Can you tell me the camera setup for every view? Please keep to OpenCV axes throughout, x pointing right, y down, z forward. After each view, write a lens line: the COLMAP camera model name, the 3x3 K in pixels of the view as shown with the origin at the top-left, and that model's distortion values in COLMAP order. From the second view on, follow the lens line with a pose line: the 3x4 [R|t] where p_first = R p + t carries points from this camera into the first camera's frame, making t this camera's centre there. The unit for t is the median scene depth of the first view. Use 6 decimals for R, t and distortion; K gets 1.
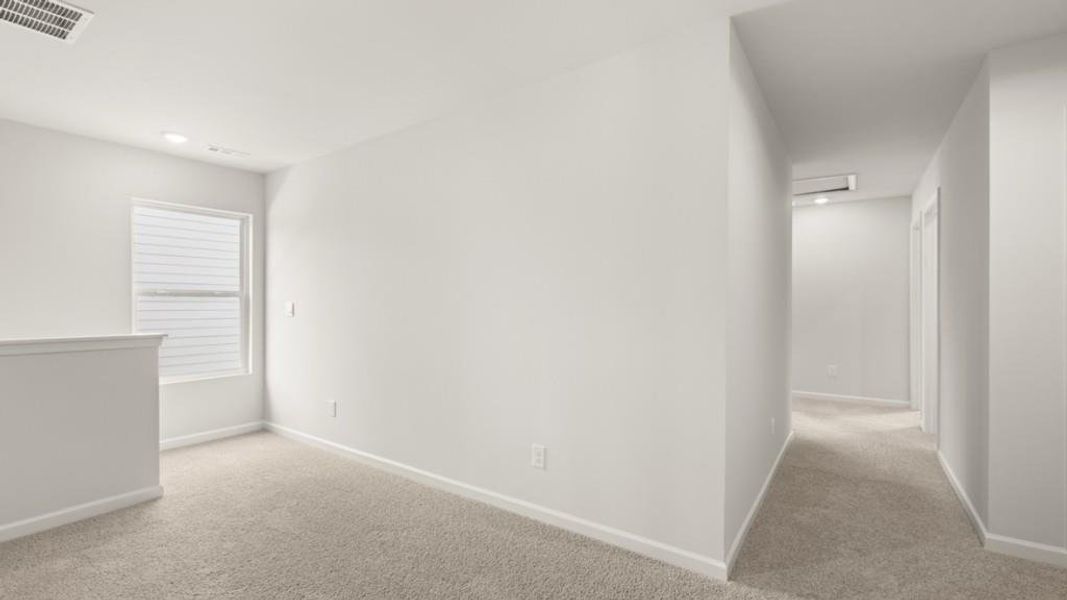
lens RADIAL K [[459.6, 0, 533.5], [0, 459.6, 300.0], [0, 0, 1]] dist [-0.002231, 0.000065]
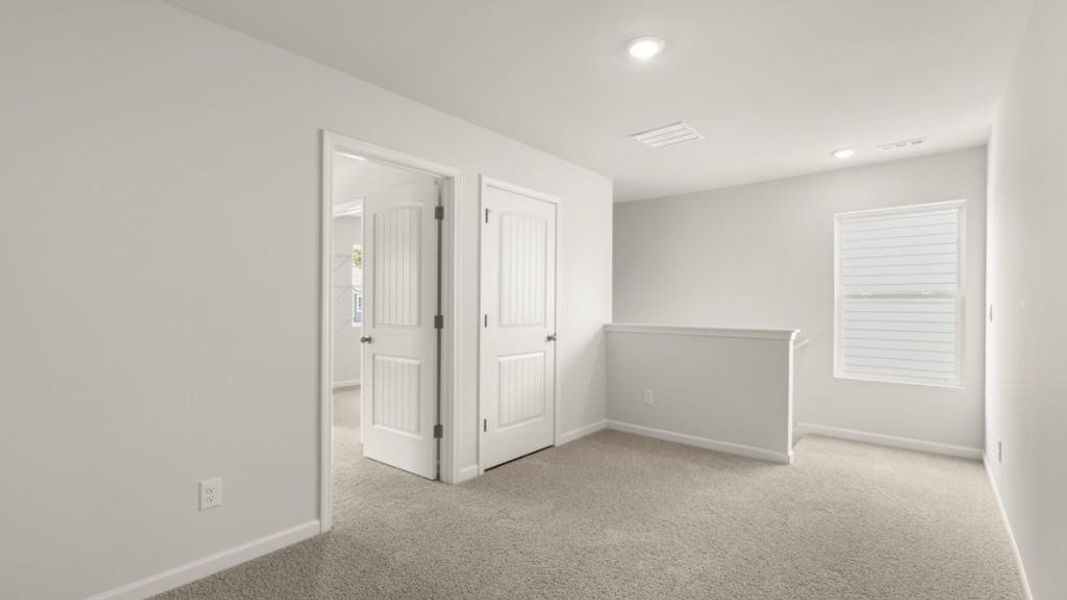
lens RADIAL K [[459.6, 0, 533.5], [0, 459.6, 300.0], [0, 0, 1]] dist [-0.002231, 0.000065]
pose [[-0.098023, -0.009625, -0.995138, 0.349681], [0.001868, 0.999950, -0.009856, 0.005341], [0.995182, -0.002825, -0.098000, 0.342179]]
